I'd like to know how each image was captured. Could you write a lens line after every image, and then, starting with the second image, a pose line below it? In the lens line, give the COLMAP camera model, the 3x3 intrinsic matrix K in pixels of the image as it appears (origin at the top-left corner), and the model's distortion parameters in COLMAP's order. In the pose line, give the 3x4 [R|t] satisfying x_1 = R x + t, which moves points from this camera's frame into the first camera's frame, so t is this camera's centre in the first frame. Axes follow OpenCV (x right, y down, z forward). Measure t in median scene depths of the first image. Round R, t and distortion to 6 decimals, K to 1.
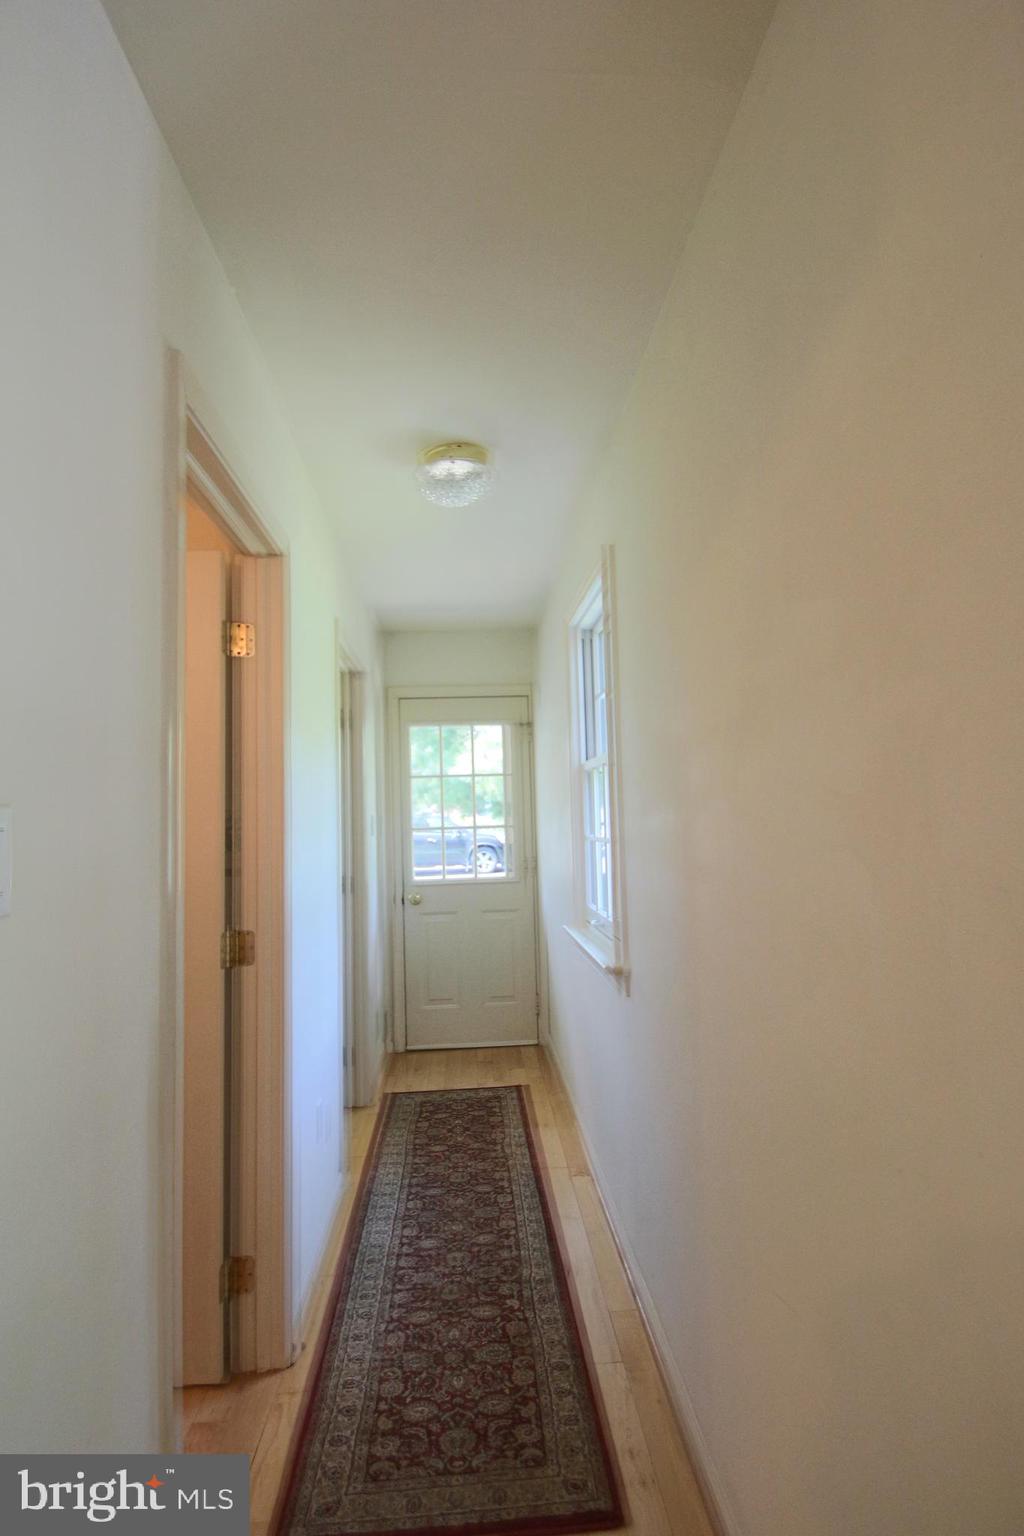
lens RADIAL K [[804.5, 0, 513.5], [0, 804.5, 753.4], [0, 0, 1]] dist [0.044356, -0.035984]
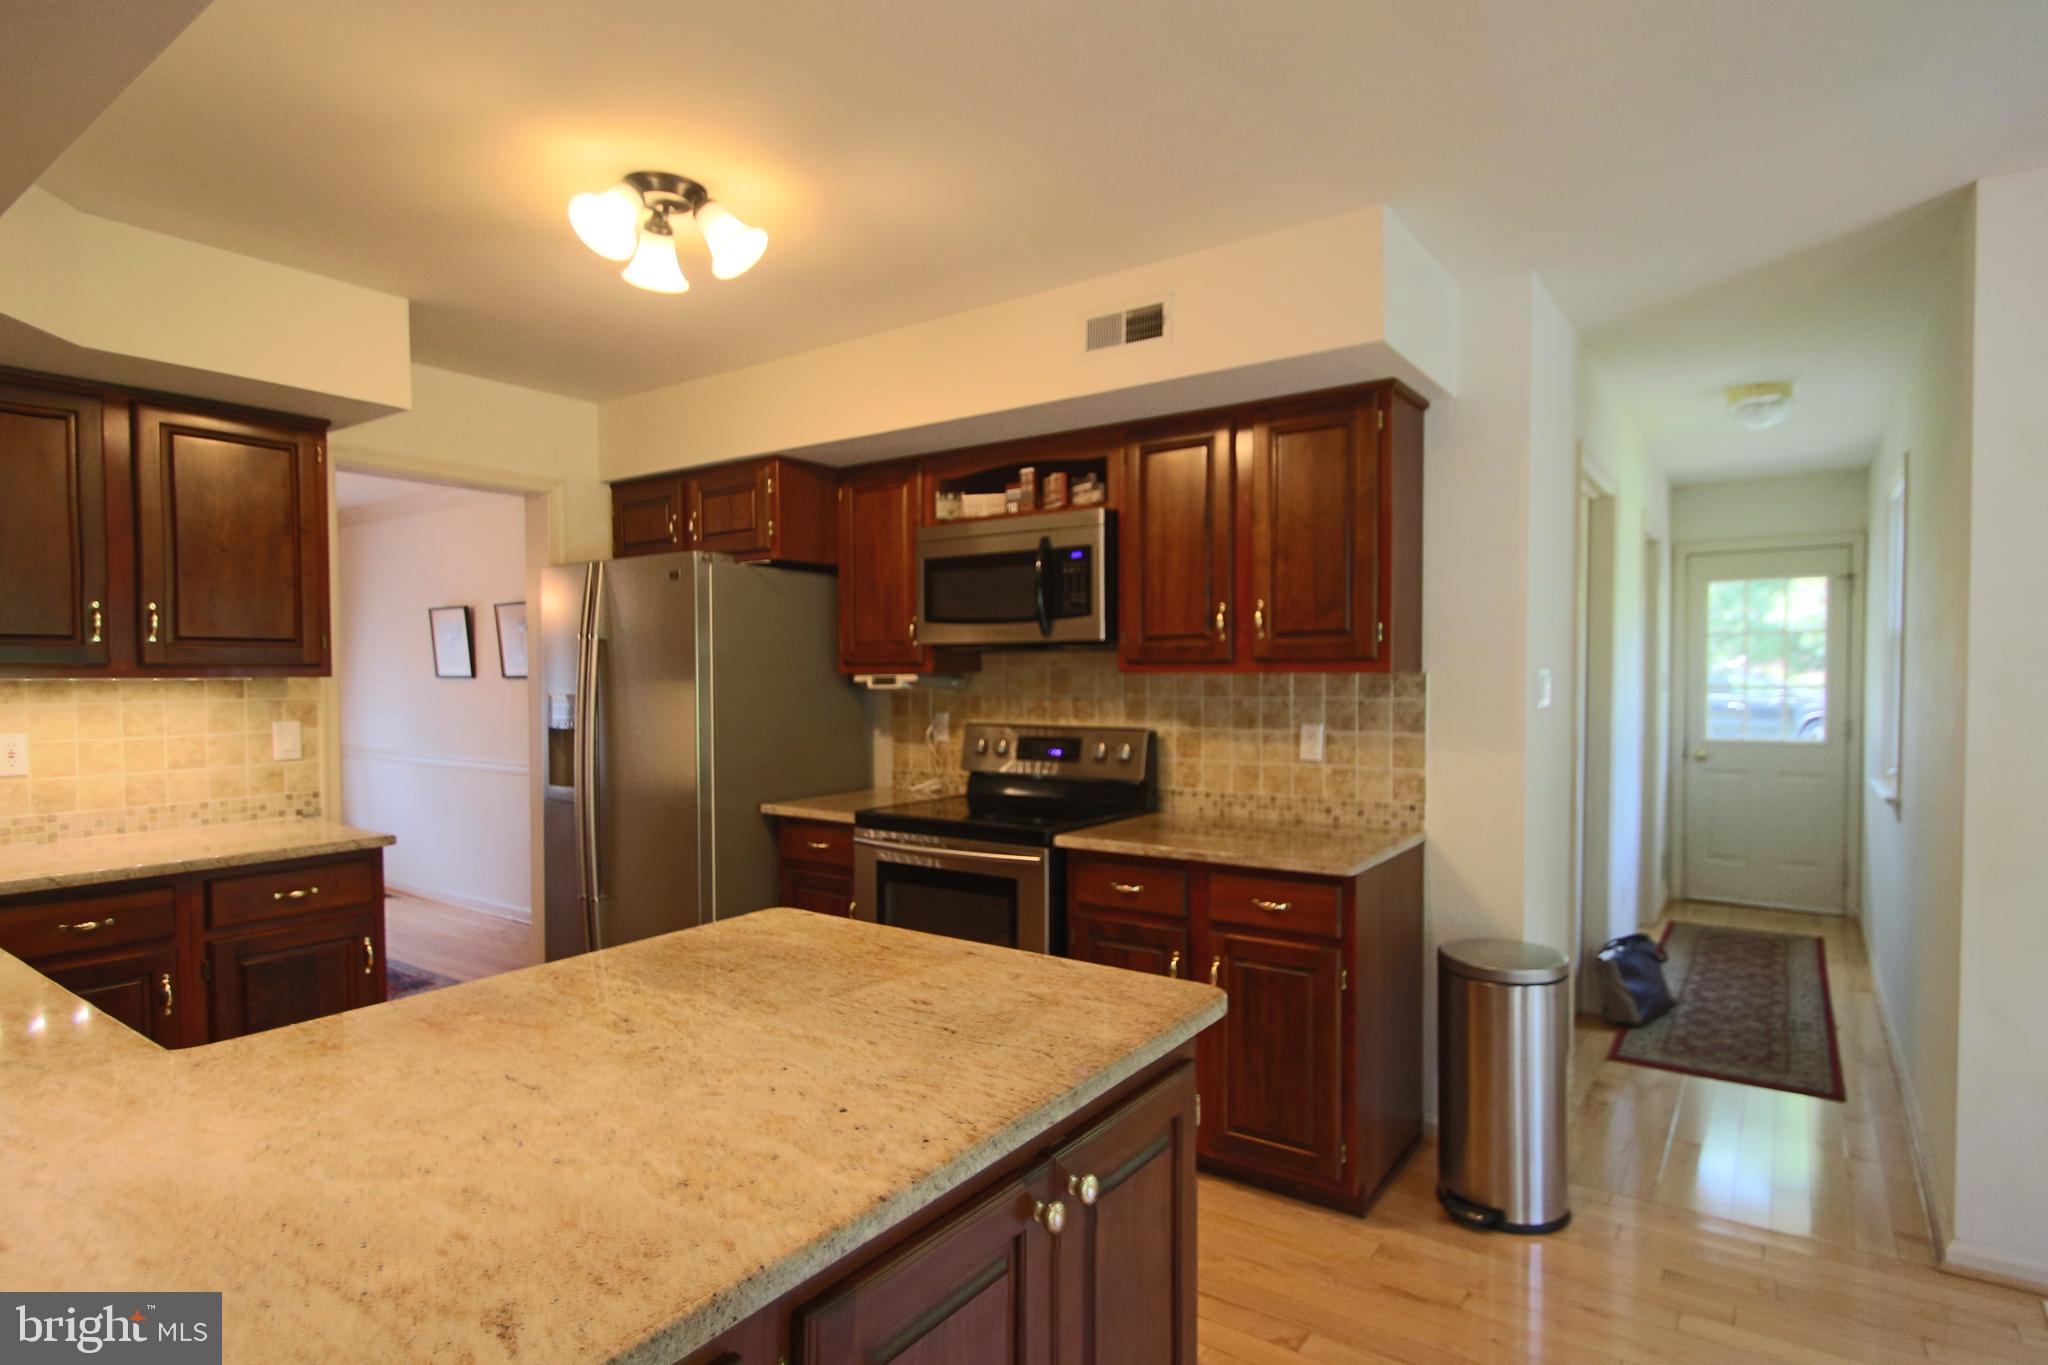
lens RADIAL K [[1072.7, 0, 1027.2], [0, 1072.7, 713.5], [0, 0, 1]] dist [0.044356, -0.035984]
pose [[0.783663, 0.044314, -0.619604, 0.063348], [0.027738, 0.993961, 0.106171, -0.046074], [0.620567, -0.100389, 0.777701, -0.622310]]
